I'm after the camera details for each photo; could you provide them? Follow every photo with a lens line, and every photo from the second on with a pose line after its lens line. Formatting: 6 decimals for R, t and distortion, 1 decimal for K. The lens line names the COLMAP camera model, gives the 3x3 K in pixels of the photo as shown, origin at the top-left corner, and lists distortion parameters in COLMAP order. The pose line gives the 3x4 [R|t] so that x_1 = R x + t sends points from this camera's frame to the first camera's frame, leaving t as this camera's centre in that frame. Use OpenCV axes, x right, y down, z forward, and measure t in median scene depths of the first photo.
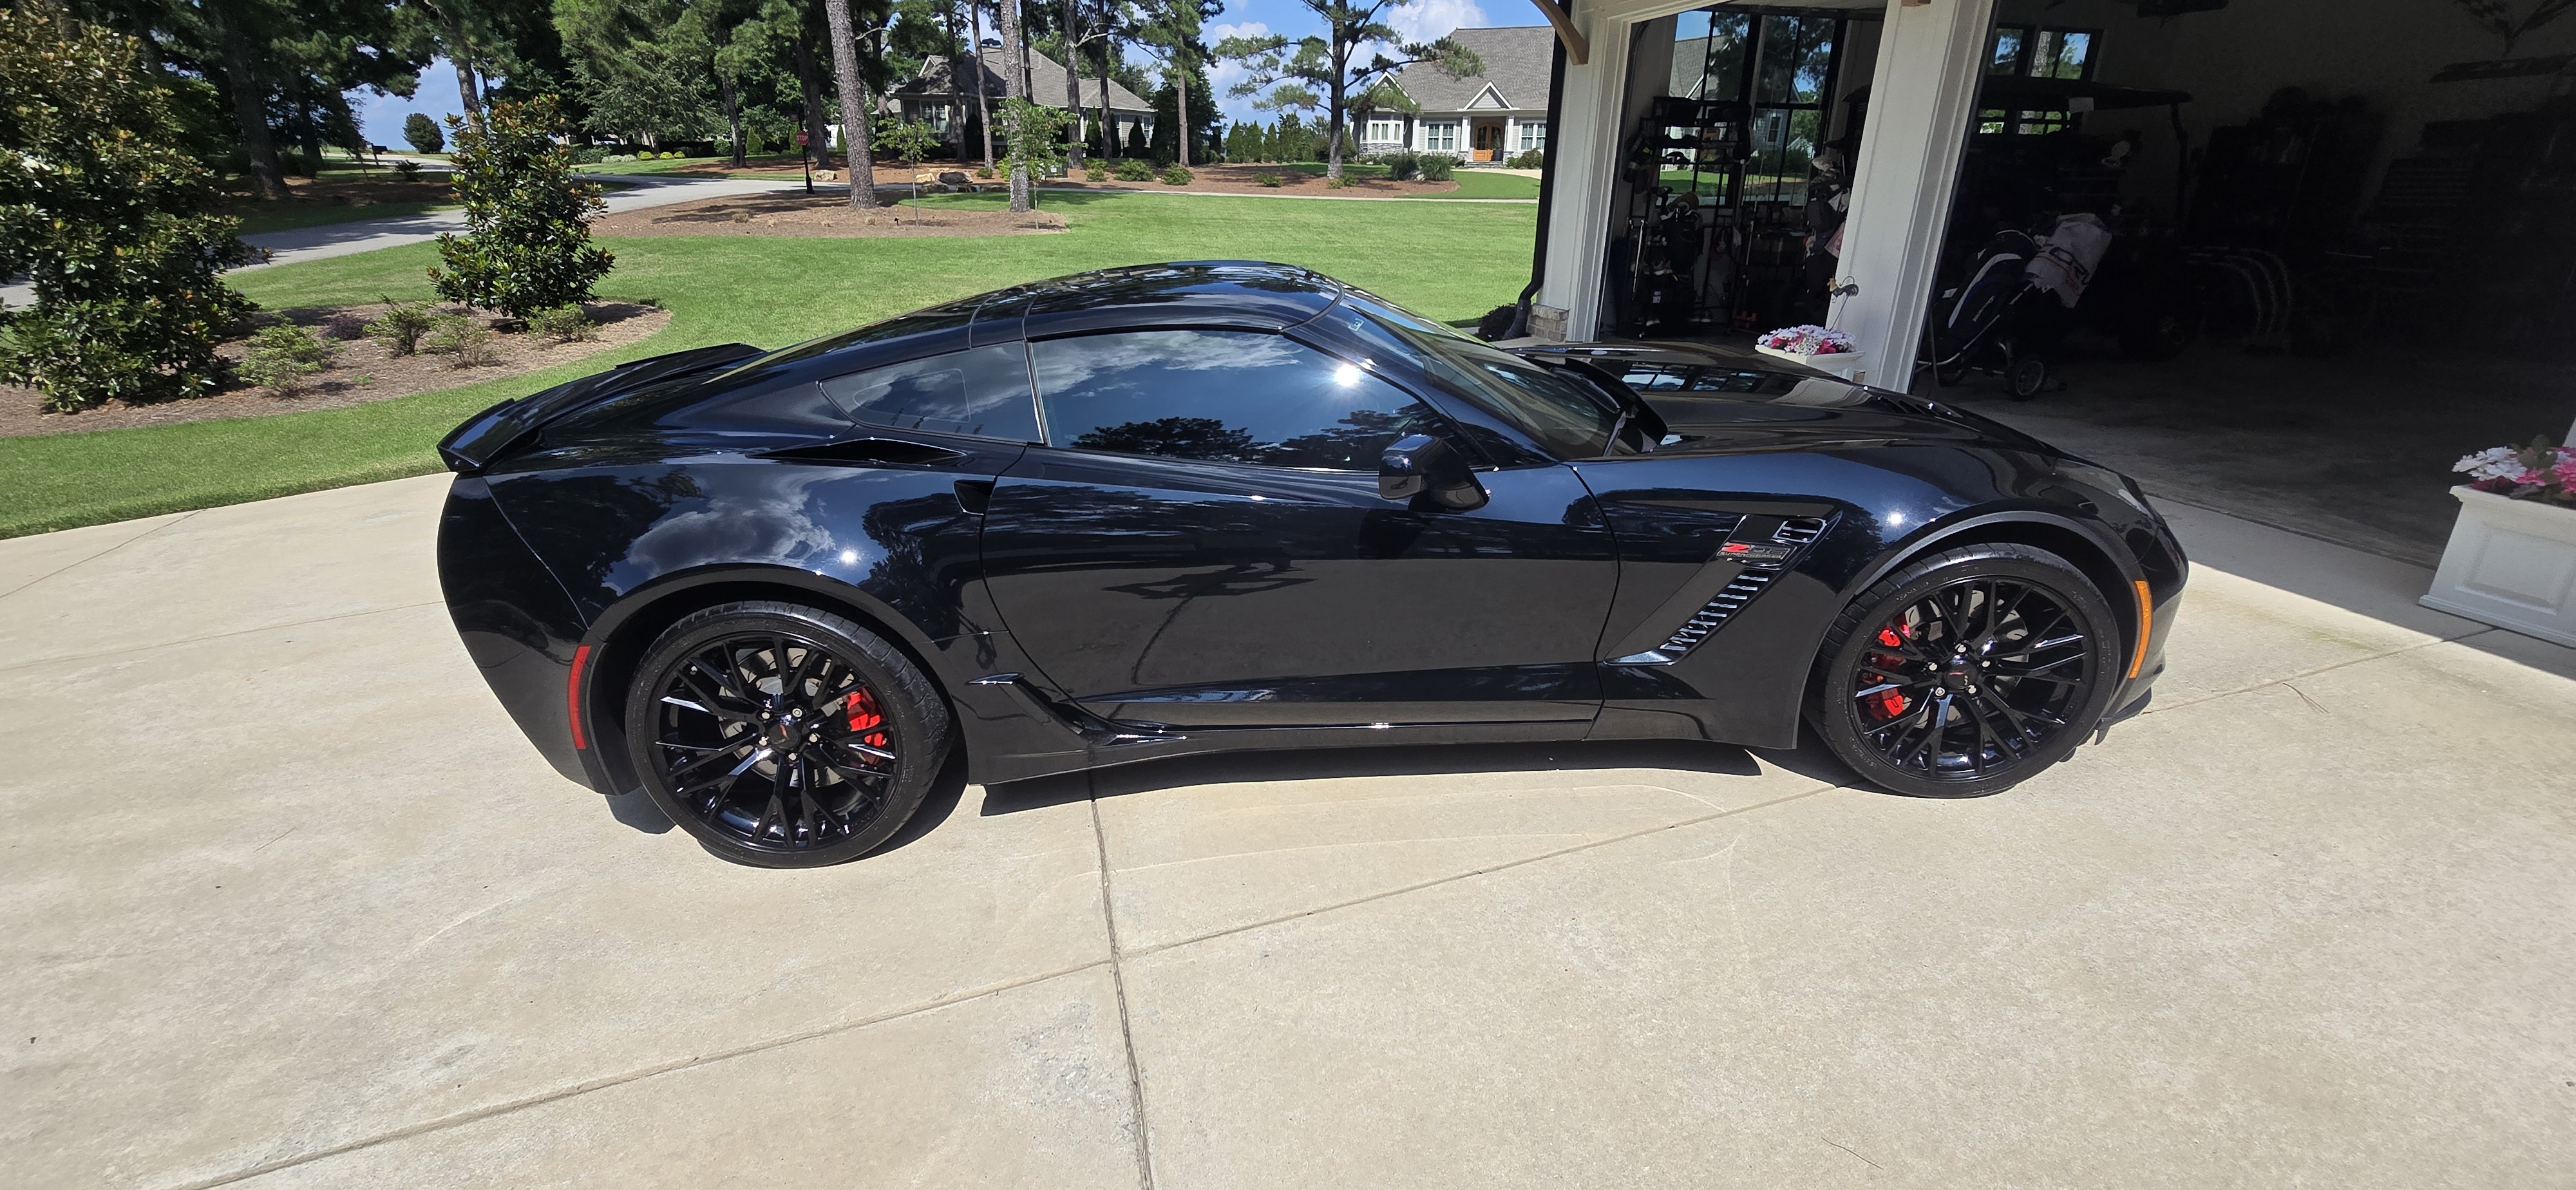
lens RADIAL K [[1025.8, 0, 1276.6], [0, 1025.8, 594.5], [0, 0, 1]] dist [-0.002937, 0.000332]
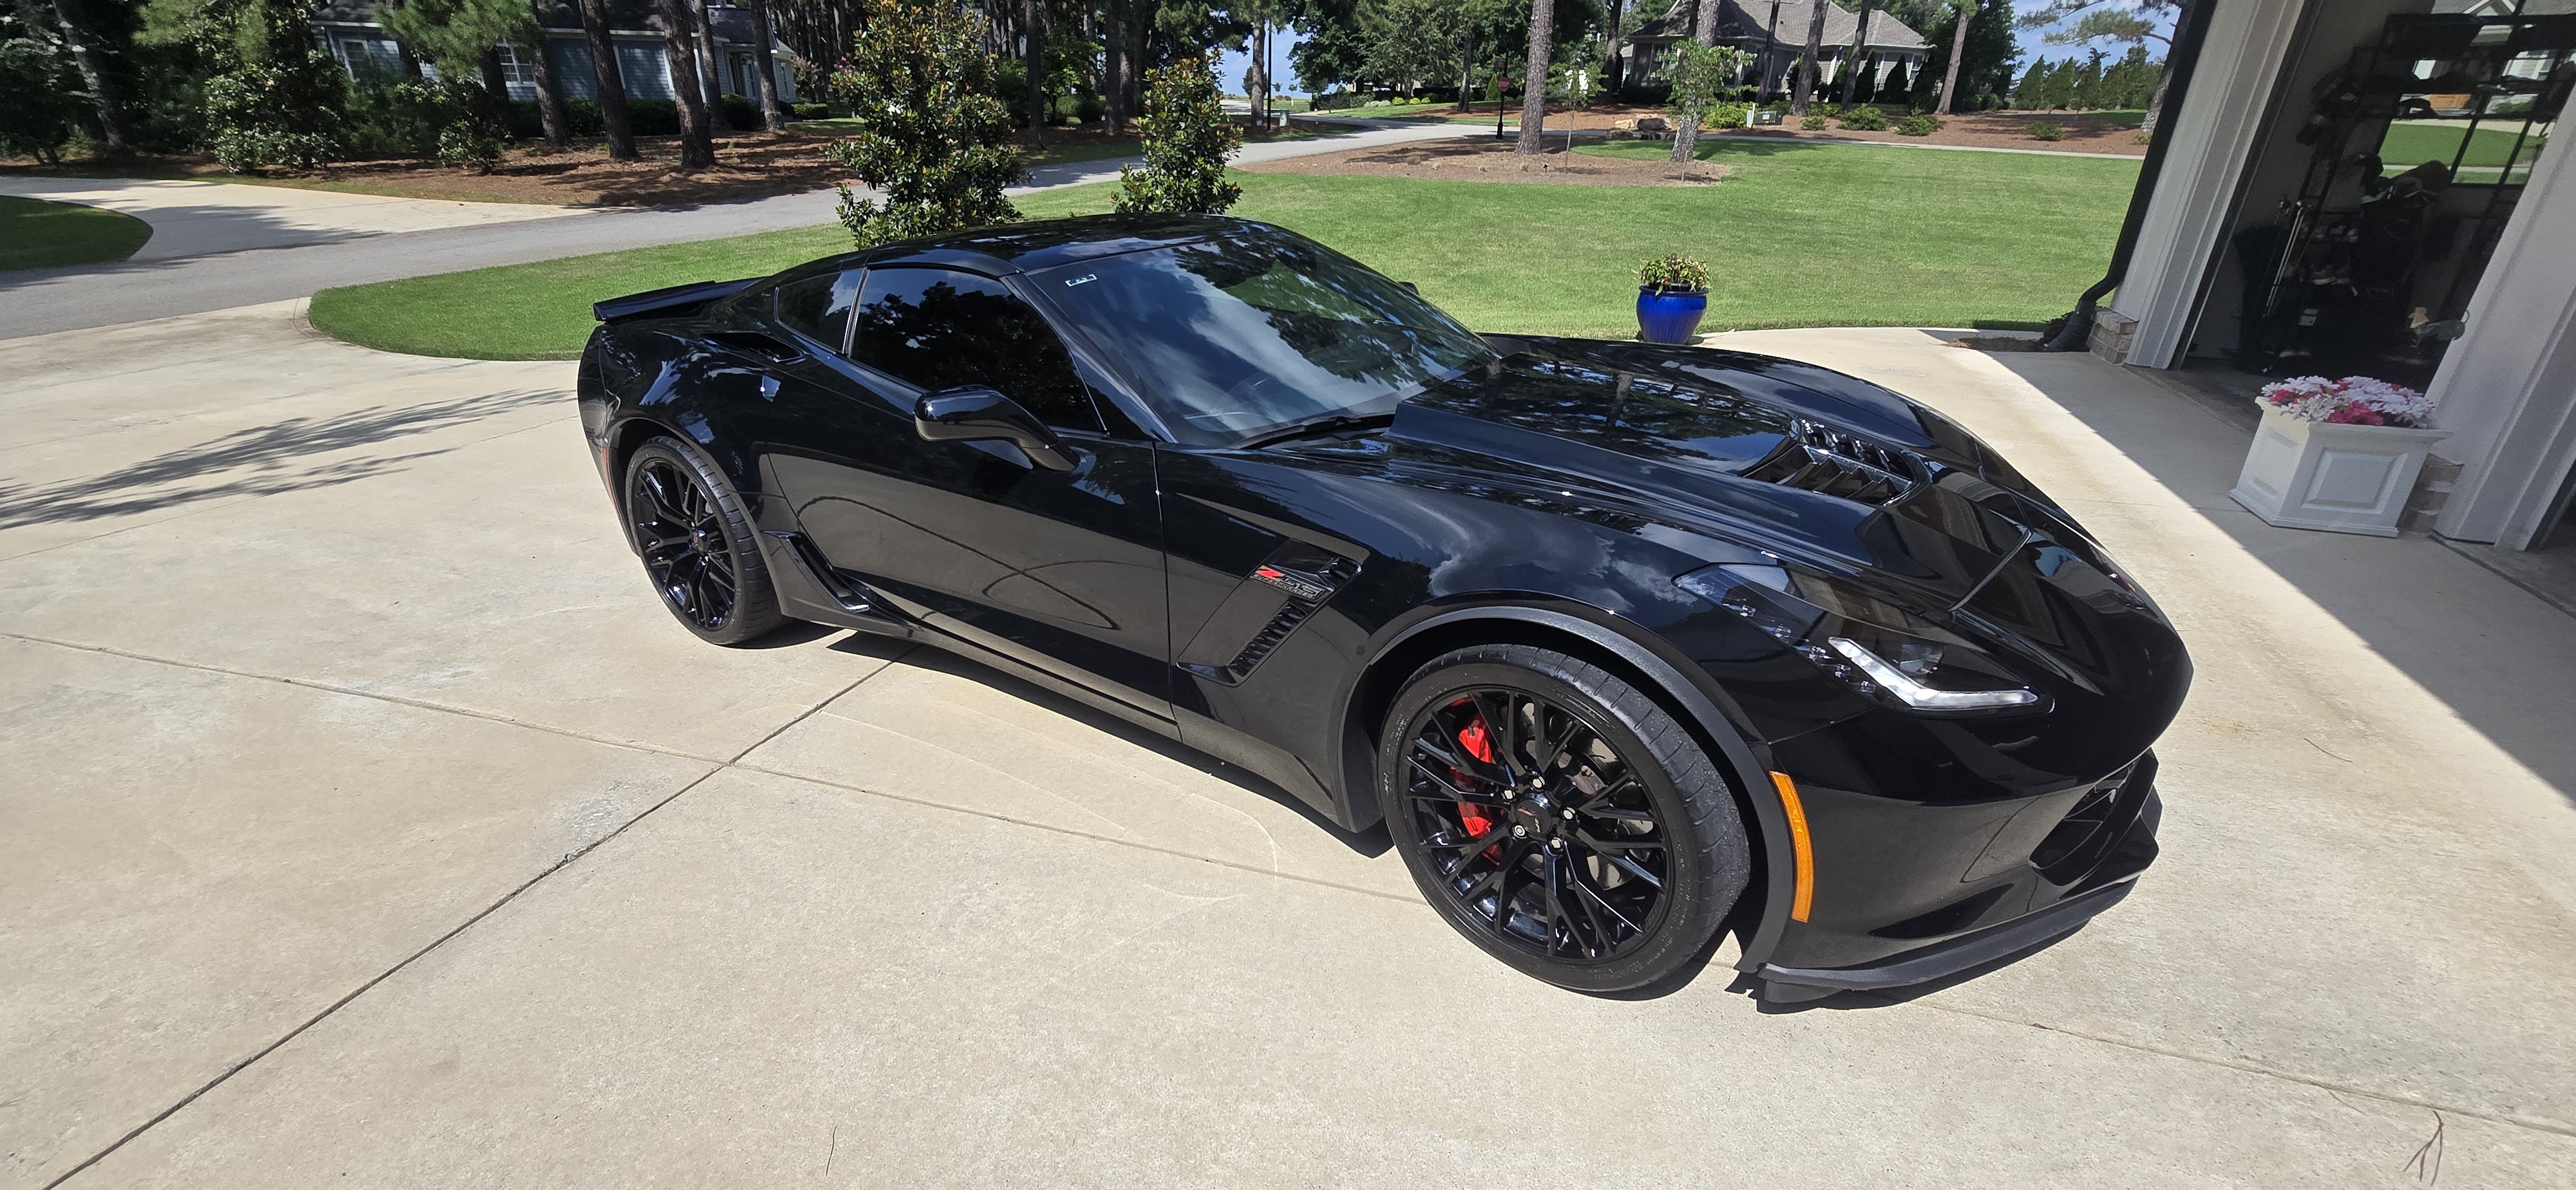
lens RADIAL K [[1025.8, 0, 1276.6], [0, 1025.8, 594.5], [0, 0, 1]] dist [-0.002937, 0.000332]
pose [[0.811858, 0.251607, -0.526860, 0.139533], [-0.228091, 0.967350, 0.110493, -0.019313], [0.537459, 0.030467, 0.842740, 0.041015]]
